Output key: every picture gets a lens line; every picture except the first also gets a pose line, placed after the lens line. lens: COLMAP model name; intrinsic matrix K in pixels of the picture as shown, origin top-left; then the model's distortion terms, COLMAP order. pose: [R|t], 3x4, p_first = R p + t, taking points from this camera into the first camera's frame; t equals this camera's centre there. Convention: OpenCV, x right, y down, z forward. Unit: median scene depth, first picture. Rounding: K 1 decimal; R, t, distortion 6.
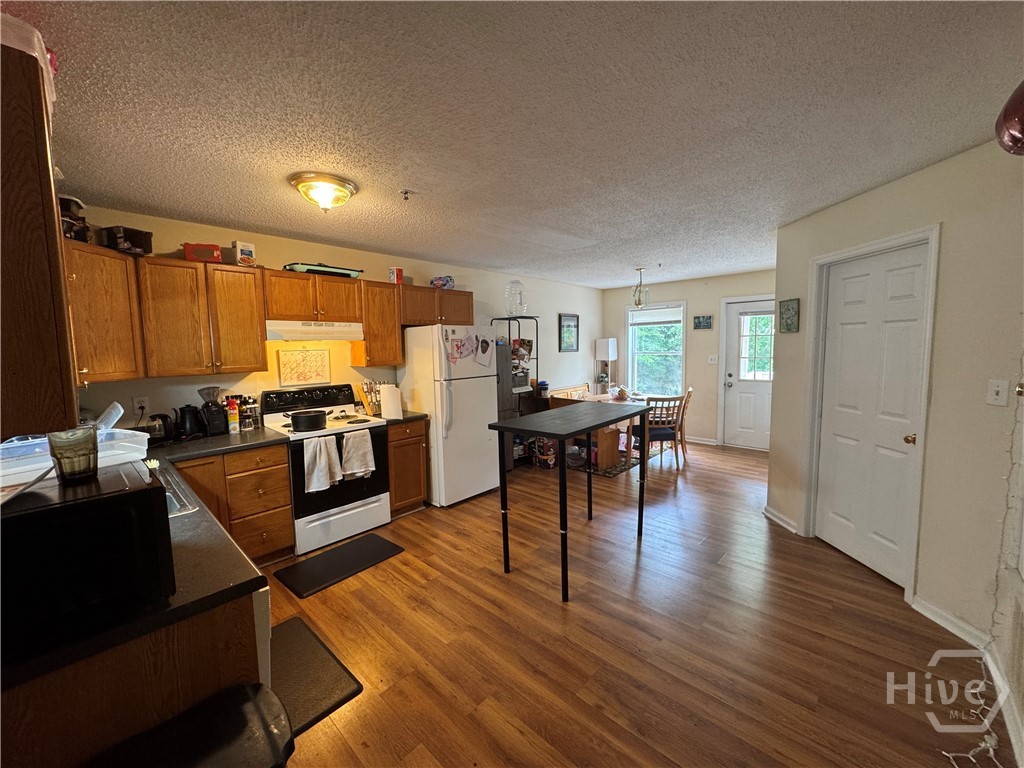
lens RADIAL K [[407.7, 0, 510.4], [0, 407.7, 381.9], [0, 0, 1]] dist [-0.002401, -0.000350]
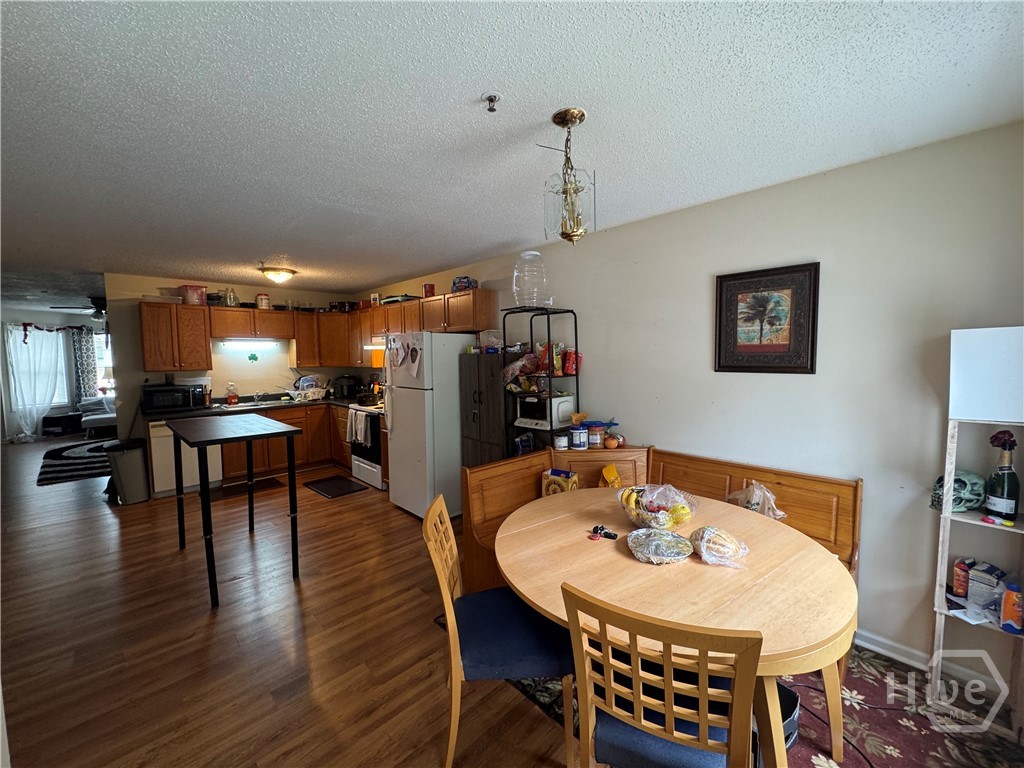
lens RADIAL K [[407.7, 0, 511.5], [0, 407.7, 380.9], [0, 0, 1]] dist [-0.002401, -0.000350]
pose [[-0.043979, 0.087905, -0.995158, 0.822473], [-0.081901, 0.992451, 0.091285, -0.129583], [0.995670, 0.085519, -0.036448, 1.249647]]
